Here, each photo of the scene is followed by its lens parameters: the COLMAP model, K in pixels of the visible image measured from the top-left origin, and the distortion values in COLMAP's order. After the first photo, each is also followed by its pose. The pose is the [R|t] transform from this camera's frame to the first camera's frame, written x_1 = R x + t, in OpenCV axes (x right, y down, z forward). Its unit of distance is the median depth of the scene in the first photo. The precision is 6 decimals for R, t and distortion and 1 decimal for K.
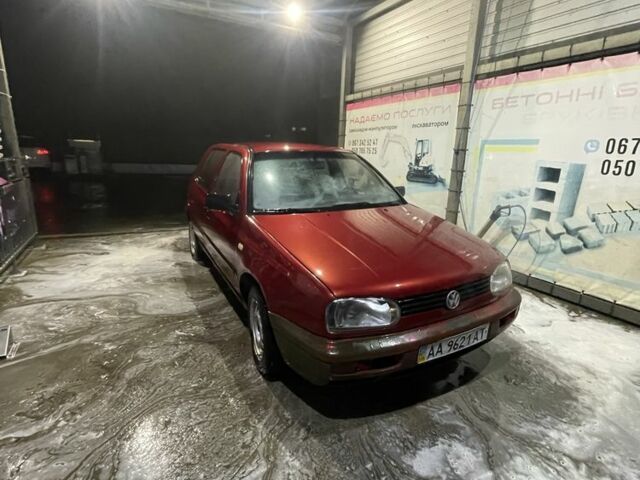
lens RADIAL K [[346.2, 0, 320.8], [0, 346.2, 239.1], [0, 0, 1]] dist [-0.008242, 0.003122]
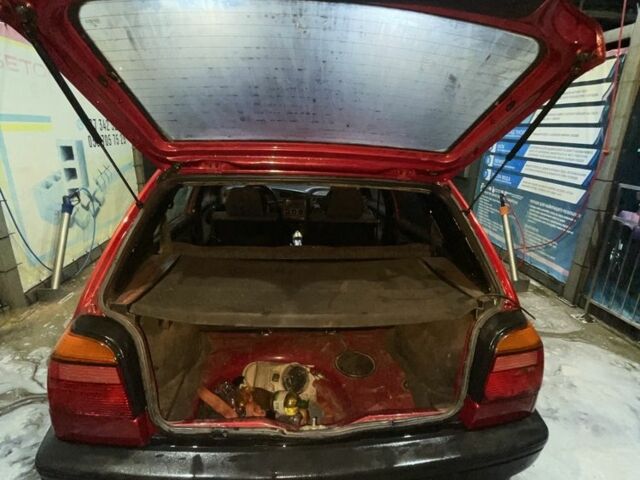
lens RADIAL K [[346.2, 0, 321.0], [0, 346.2, 241.3], [0, 0, 1]] dist [-0.008242, 0.003122]
pose [[-0.919378, -0.177525, 0.351040, -0.406216], [0.034790, 0.852189, 0.522077, -0.451551], [-0.391834, 0.492199, -0.777308, 1.563048]]
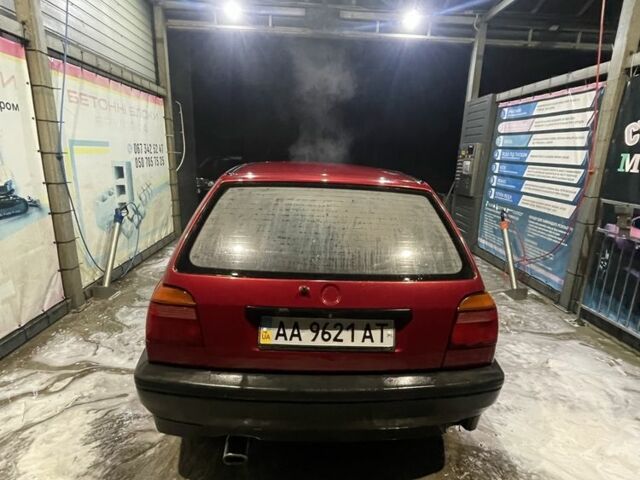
lens RADIAL K [[346.2, 0, 321.3], [0, 346.2, 241.7], [0, 0, 1]] dist [-0.008242, 0.003122]
pose [[-0.899764, -0.165493, 0.403778, -0.459360], [0.047109, 0.883053, 0.466903, -0.478610], [-0.433827, 0.439124, -0.786743, 1.671596]]
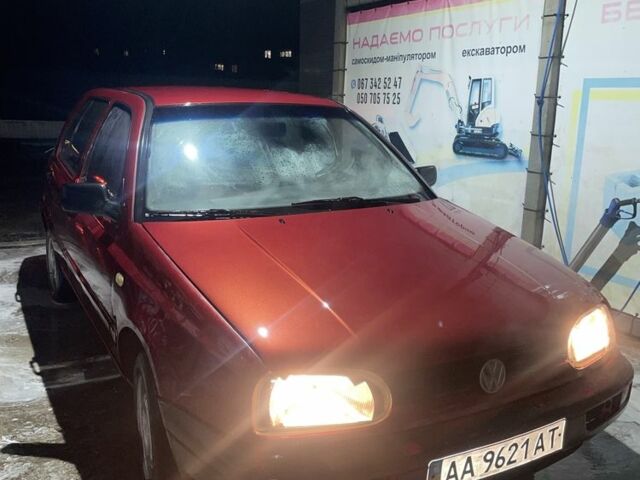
lens RADIAL K [[648.9, 0, 321.4], [0, 648.9, 236.3], [0, 0, 1]] dist [0.045695, 0.000000]
pose [[0.999983, -0.005001, 0.002859, 0.053751], [0.005098, 0.999372, -0.035056, -0.005679], [-0.002682, 0.035070, 0.999381, -0.023902]]
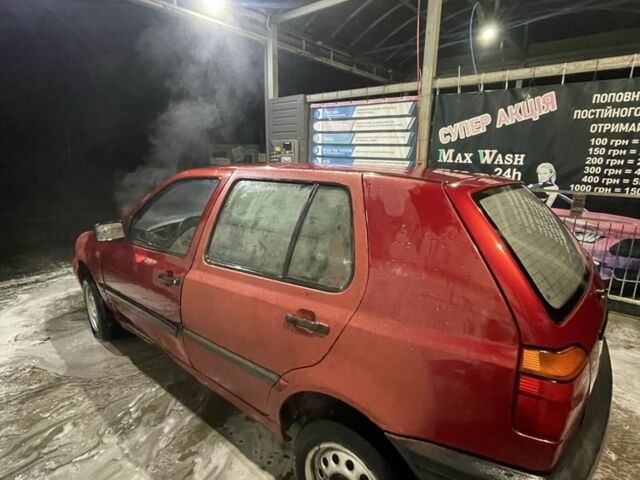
lens RADIAL K [[346.2, 0, 321.7], [0, 346.2, 240.3], [0, 0, 1]] dist [-0.008242, 0.003122]
pose [[-0.929651, 0.040345, -0.366226, 0.089167], [-0.133960, 0.888946, 0.437985, -0.429872], [0.343225, 0.456232, -0.821004, 1.582472]]
